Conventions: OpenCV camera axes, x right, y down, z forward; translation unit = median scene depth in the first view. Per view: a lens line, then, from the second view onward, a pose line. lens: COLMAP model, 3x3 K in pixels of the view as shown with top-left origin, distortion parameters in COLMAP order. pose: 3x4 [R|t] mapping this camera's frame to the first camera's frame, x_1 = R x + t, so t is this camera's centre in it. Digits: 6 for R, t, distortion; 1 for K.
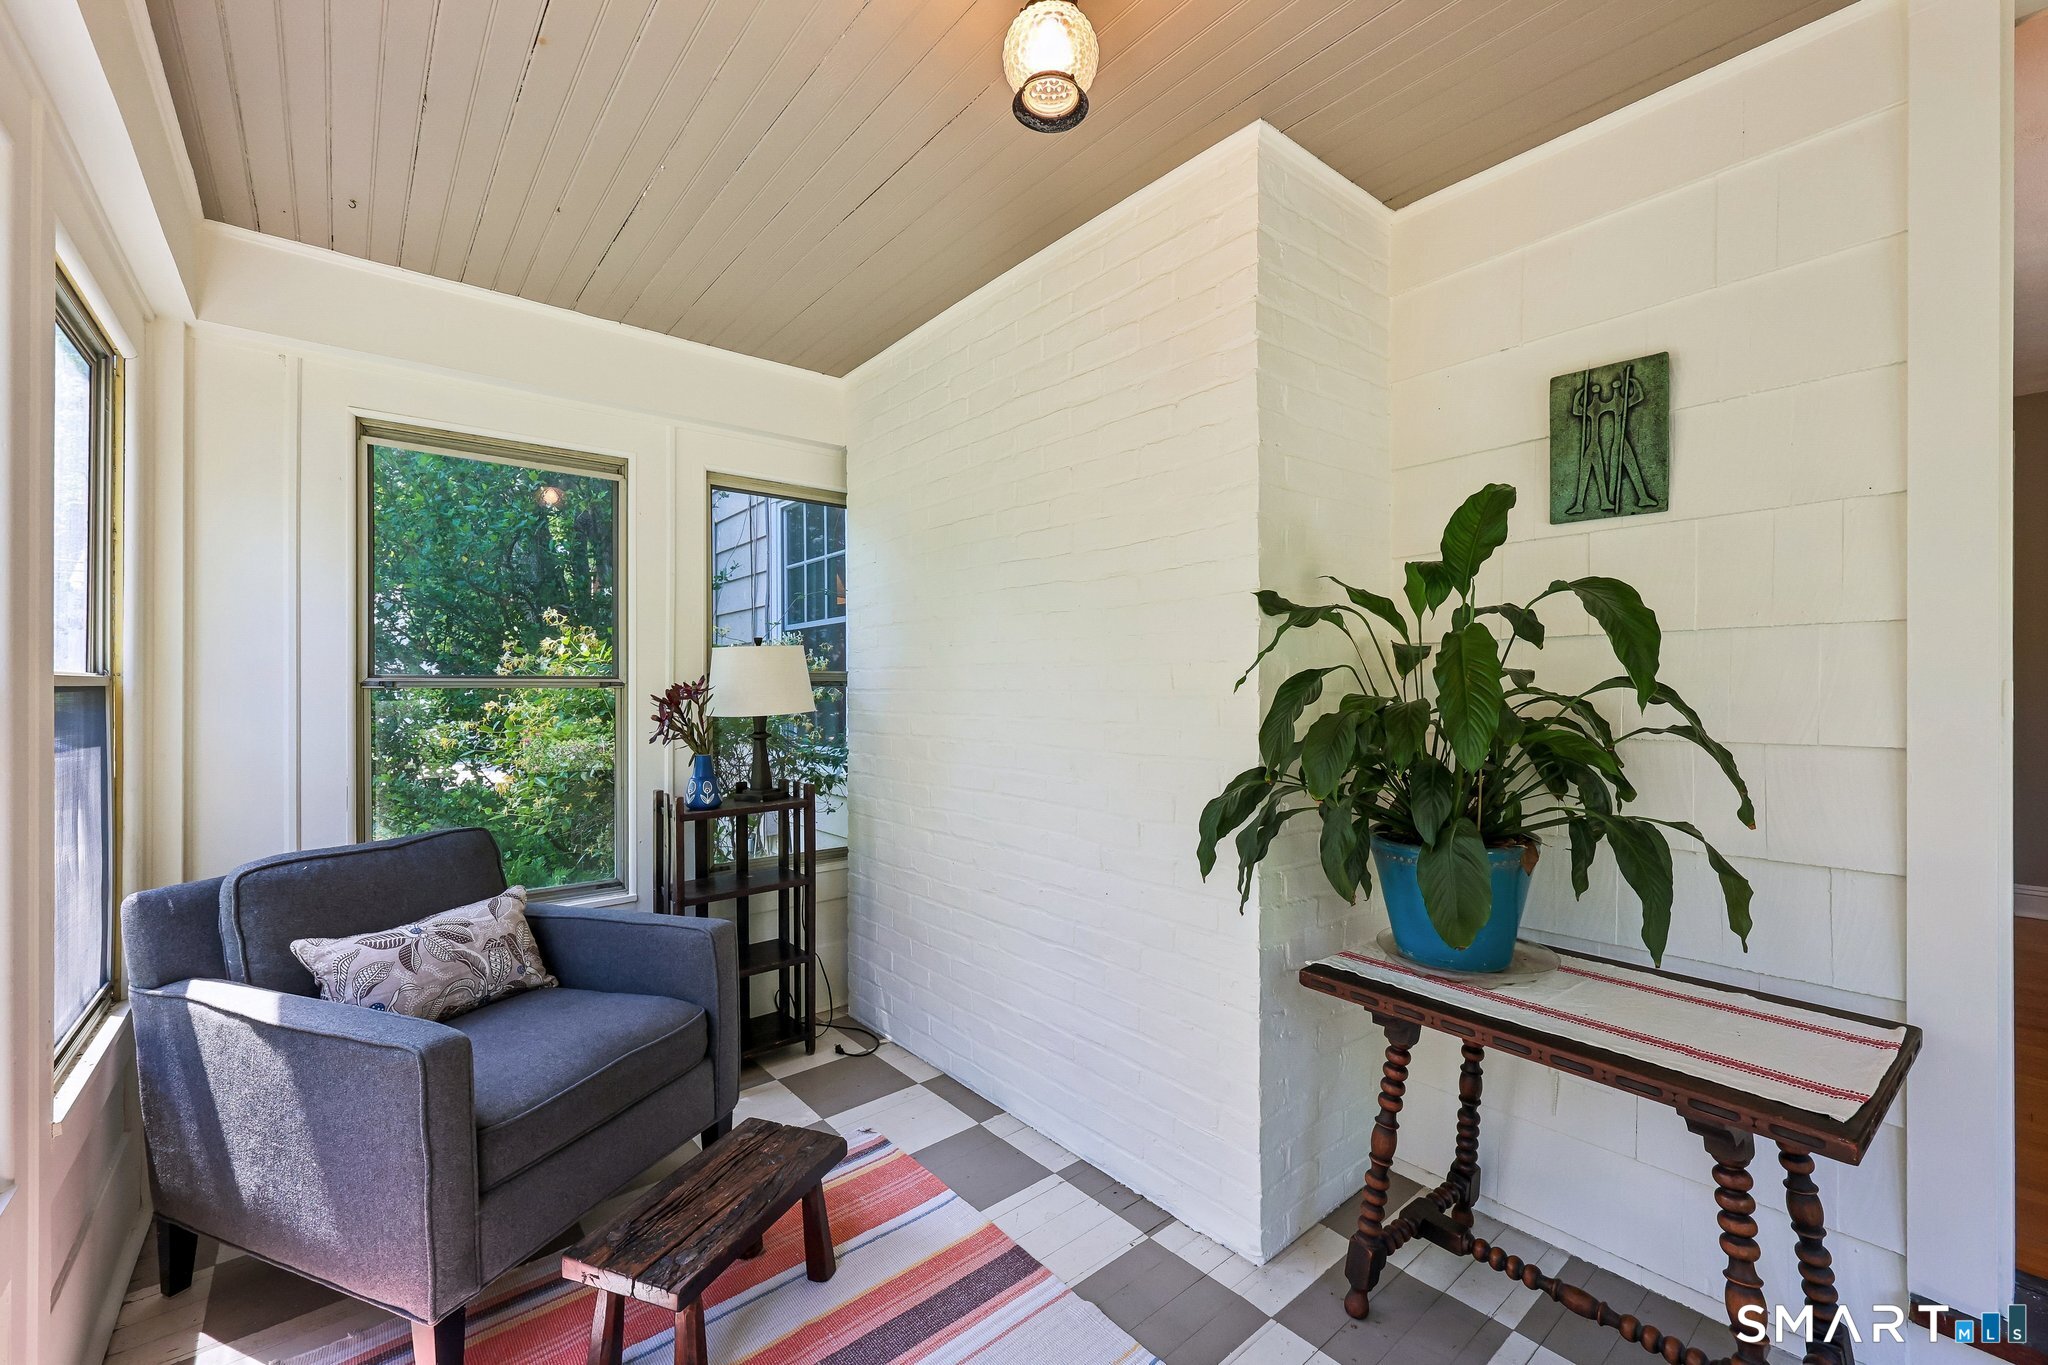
lens RADIAL K [[834.2, 0, 1029.4], [0, 834.2, 674.7], [0, 0, 1]] dist [0.003929, 0.000176]
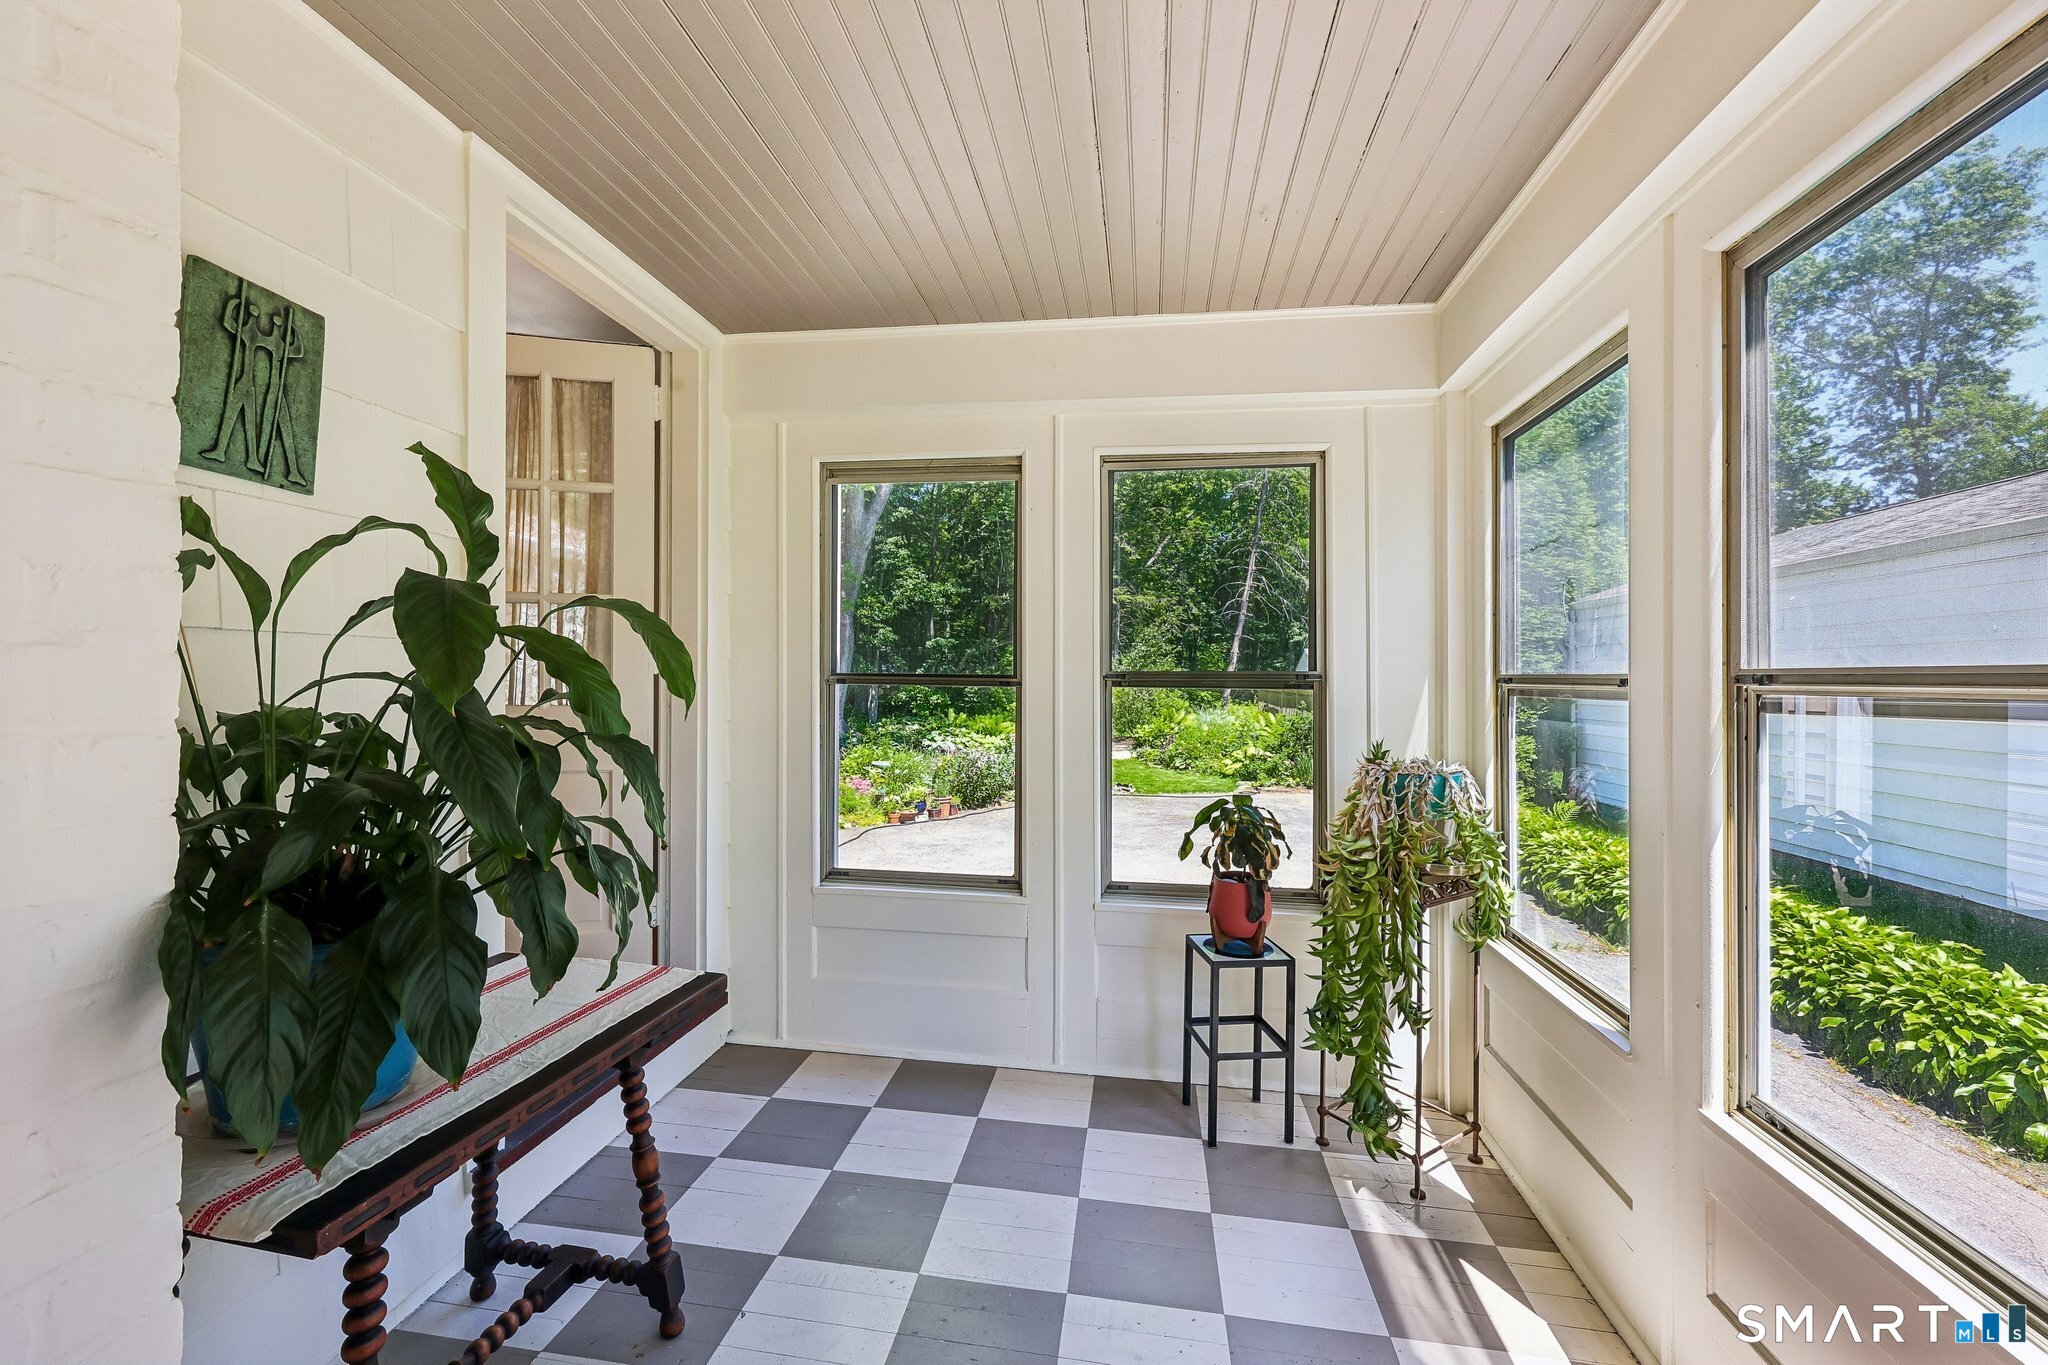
lens RADIAL K [[834.2, 0, 1024.4], [0, 834.2, 684.9], [0, 0, 1]] dist [0.003929, 0.000176]
pose [[-0.664578, 0.000406, 0.747219, -0.377113], [-0.004228, 0.999982, -0.004303, 0.004541], [-0.747207, -0.006019, -0.664564, 0.985008]]
